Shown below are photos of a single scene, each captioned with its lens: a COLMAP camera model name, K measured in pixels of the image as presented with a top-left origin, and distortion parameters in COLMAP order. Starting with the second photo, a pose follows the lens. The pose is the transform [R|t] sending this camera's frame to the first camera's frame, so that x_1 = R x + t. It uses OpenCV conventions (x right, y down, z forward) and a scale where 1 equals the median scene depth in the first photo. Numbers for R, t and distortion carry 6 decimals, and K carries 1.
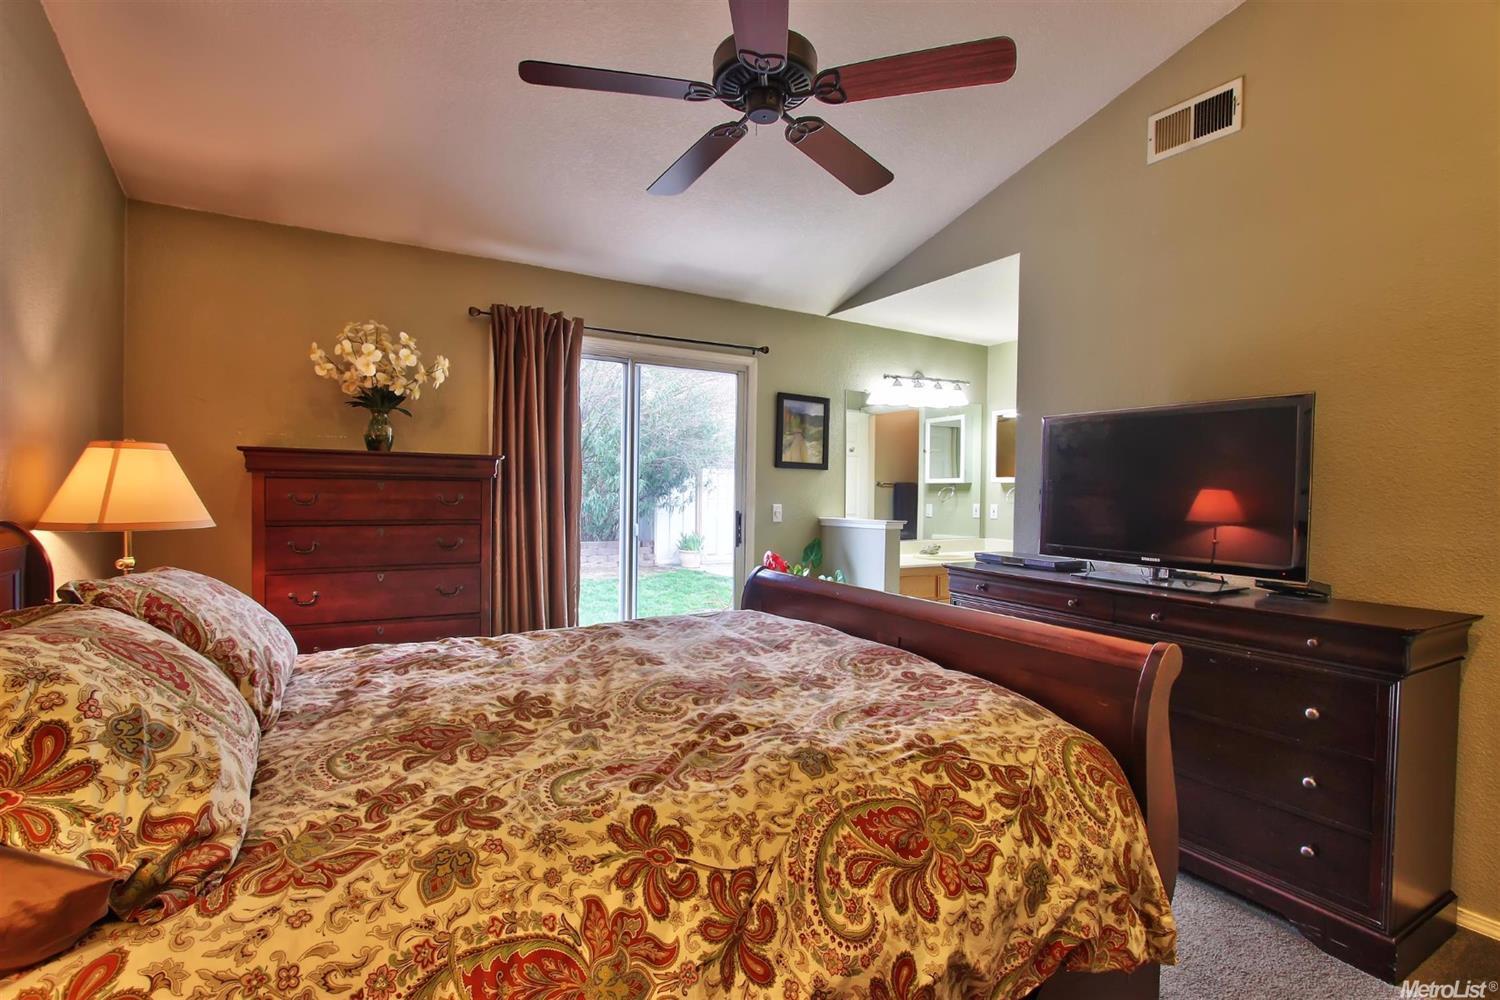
lens RADIAL K [[689.5, 0, 746.7], [0, 689.5, 501.4], [0, 0, 1]] dist [-0.002339, -0.000266]
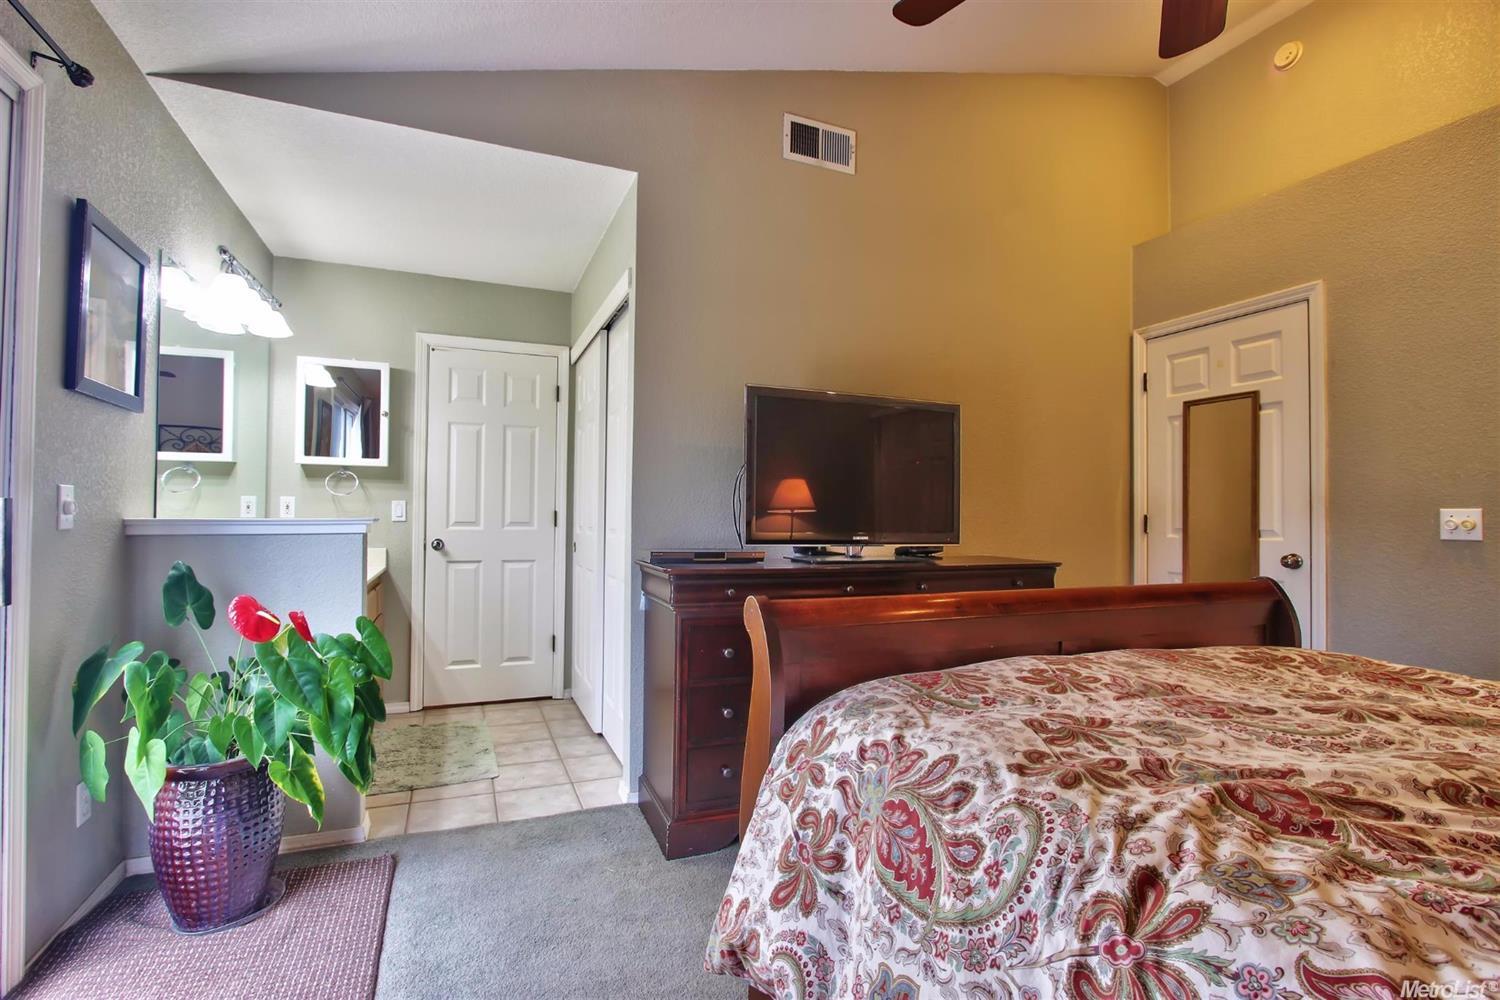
lens RADIAL K [[689.5, 0, 743.2], [0, 689.5, 500.1], [0, 0, 1]] dist [-0.002339, -0.000266]
pose [[0.143792, 0.002669, 0.989604, -0.269648], [0.010512, 0.999936, -0.004225, 0.017482], [-0.989552, 0.011010, 0.143755, 0.549401]]
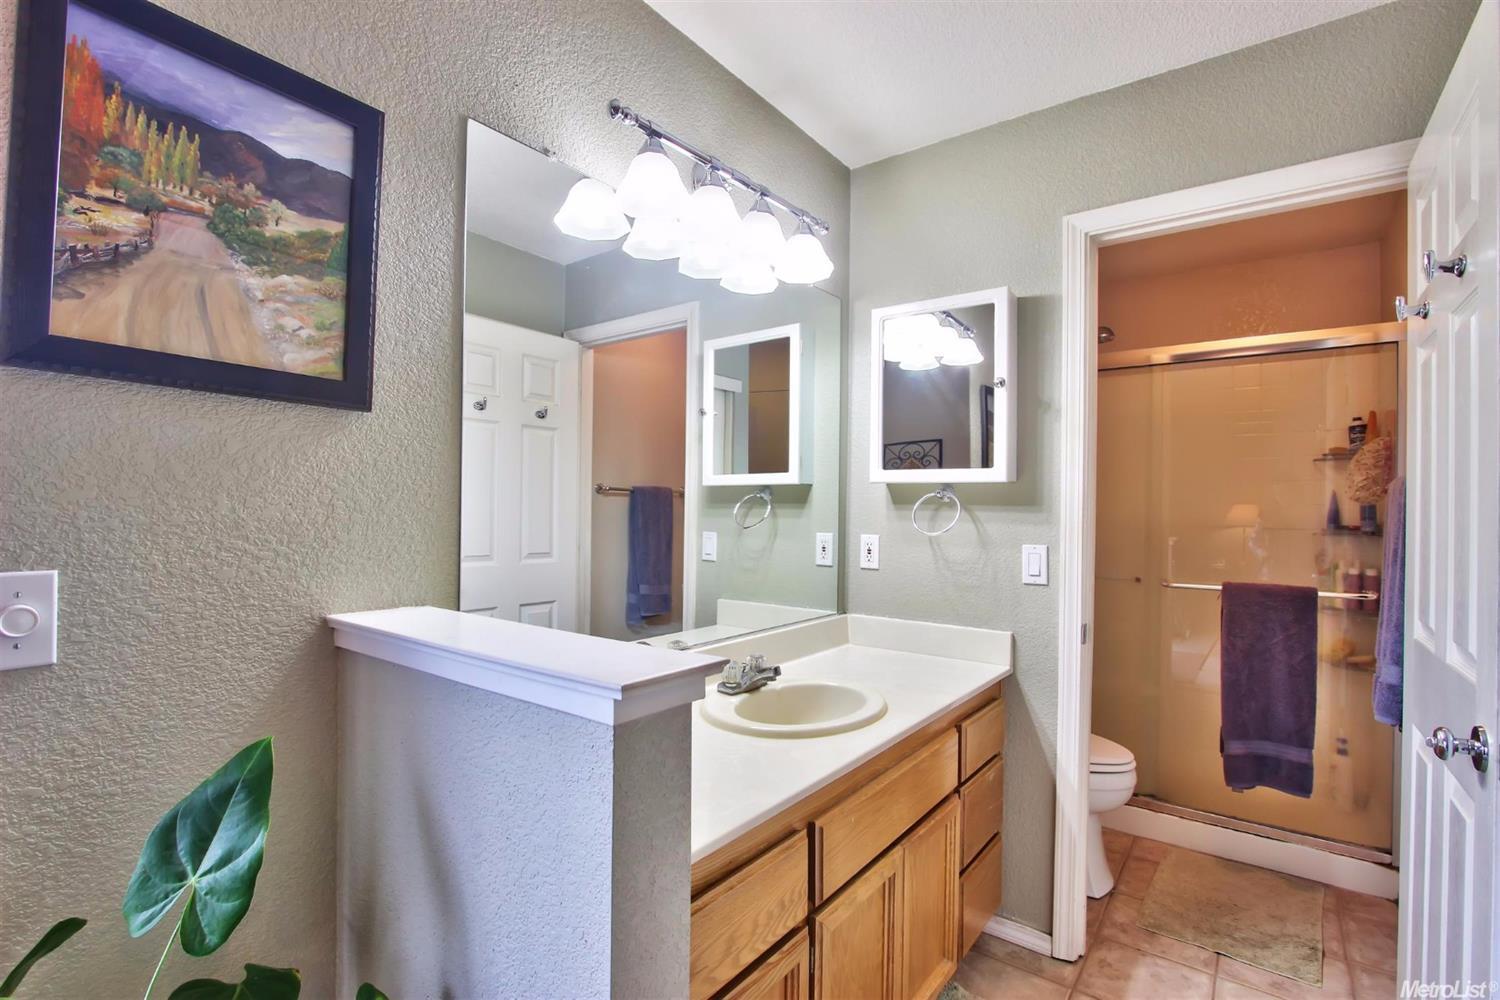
lens RADIAL K [[689.5, 0, 736.7], [0, 689.5, 505.0], [0, 0, 1]] dist [-0.002339, -0.000266]
pose [[0.931574, 0.000242, 0.363552, 0.148239], [0.006391, 0.999834, -0.017040, -0.008280], [-0.363496, 0.018198, 0.931418, 0.735572]]
